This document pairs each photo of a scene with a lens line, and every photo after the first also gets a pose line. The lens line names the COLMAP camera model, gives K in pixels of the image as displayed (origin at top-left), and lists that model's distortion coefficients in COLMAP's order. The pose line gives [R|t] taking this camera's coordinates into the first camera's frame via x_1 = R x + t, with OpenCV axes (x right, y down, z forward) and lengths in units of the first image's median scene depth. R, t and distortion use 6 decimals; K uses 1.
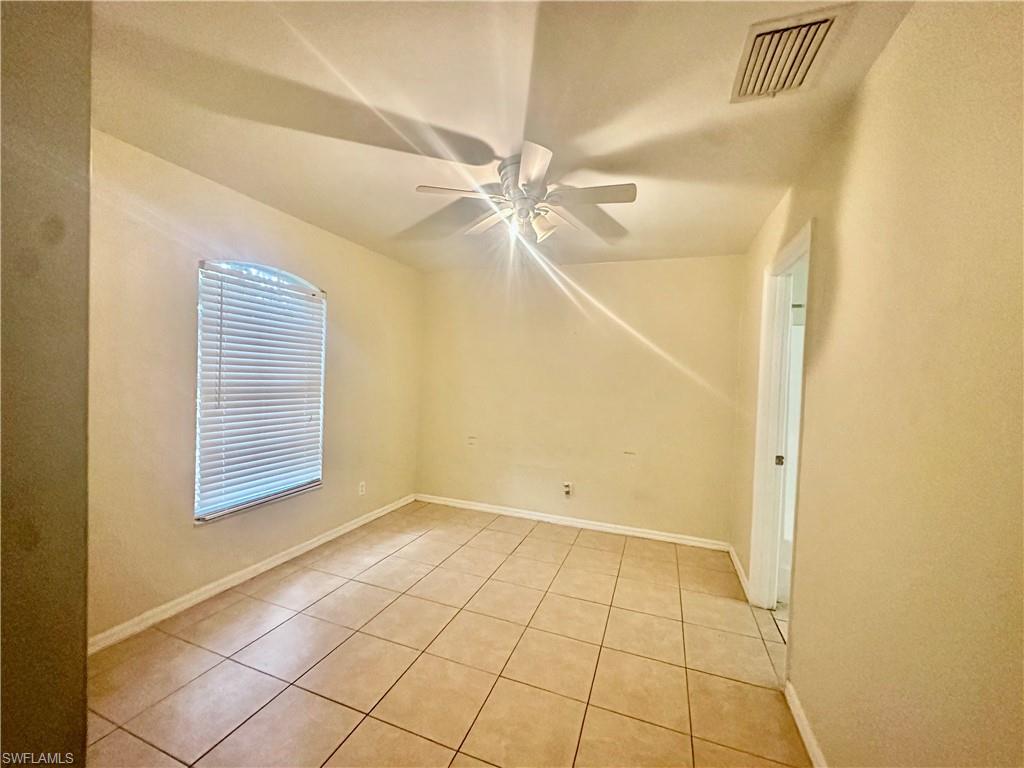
lens RADIAL K [[407.5, 0, 510.4], [0, 407.5, 385.2], [0, 0, 1]] dist [-0.002424, 0.000877]
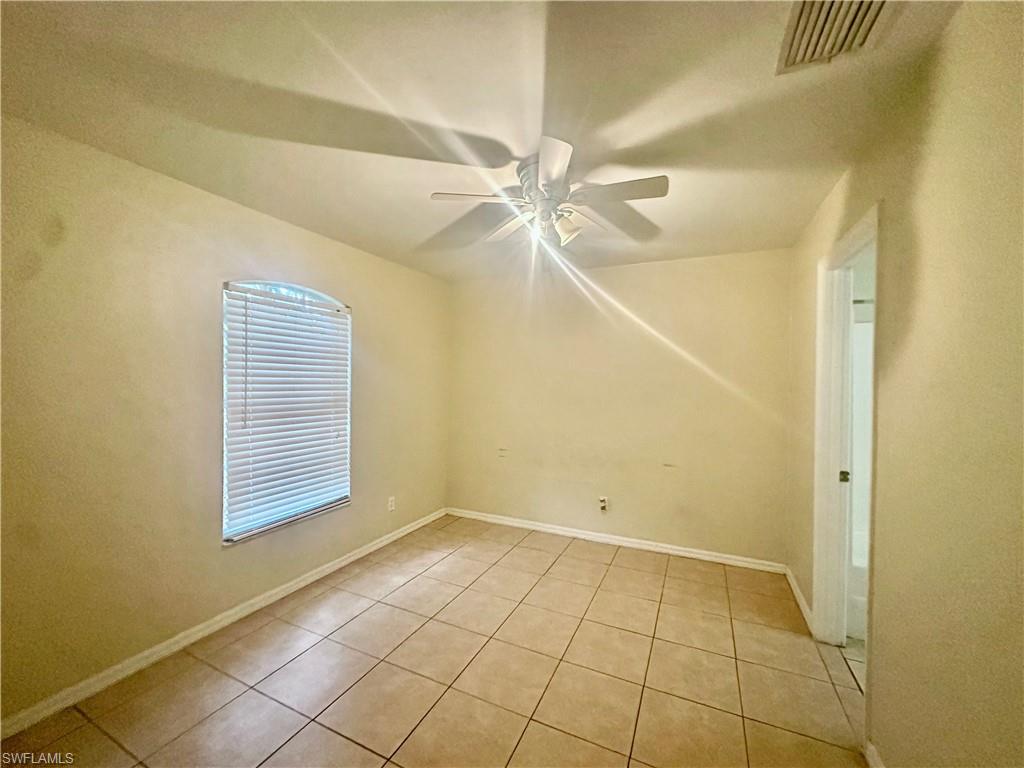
lens RADIAL K [[407.5, 0, 510.7], [0, 407.5, 385.6], [0, 0, 1]] dist [-0.002424, 0.000877]
pose [[0.996206, -0.025079, -0.083340, 0.018421], [0.024029, 0.999619, -0.013578, -0.018686], [0.083648, 0.011524, 0.996429, 0.058133]]
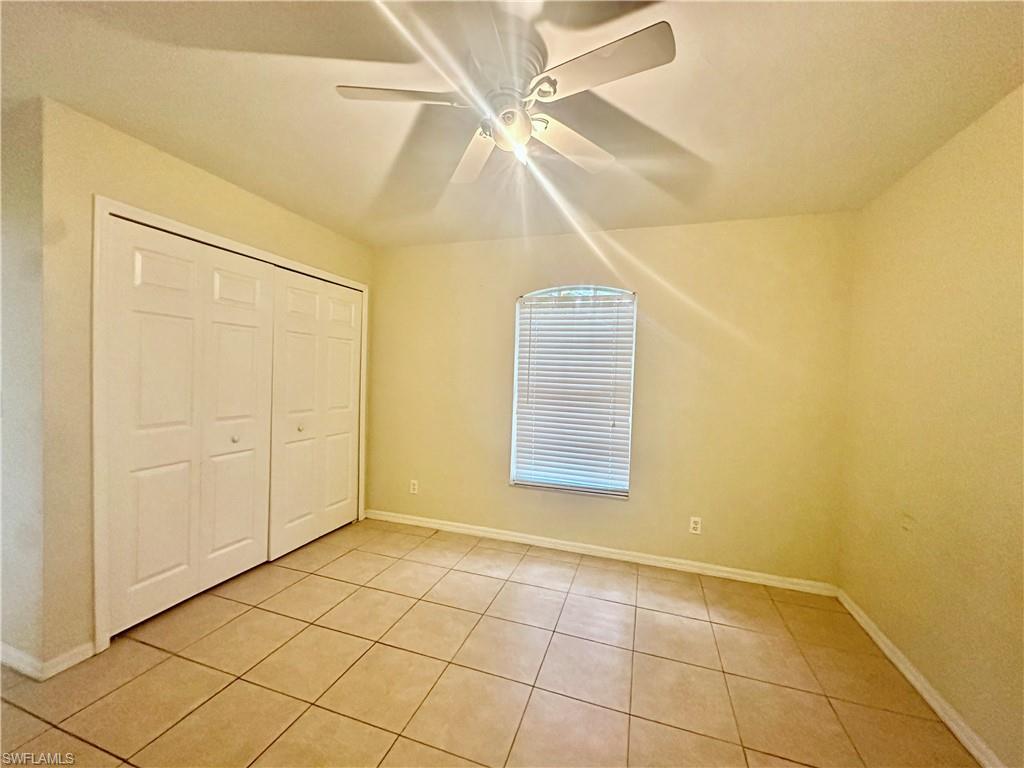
lens RADIAL K [[407.5, 0, 510.7], [0, 407.5, 382.5], [0, 0, 1]] dist [-0.002424, 0.000877]
pose [[0.039485, -0.007359, -0.999193, 0.613089], [-0.055680, 0.998403, -0.009553, 0.004988], [0.997668, 0.056012, 0.039012, 0.883515]]
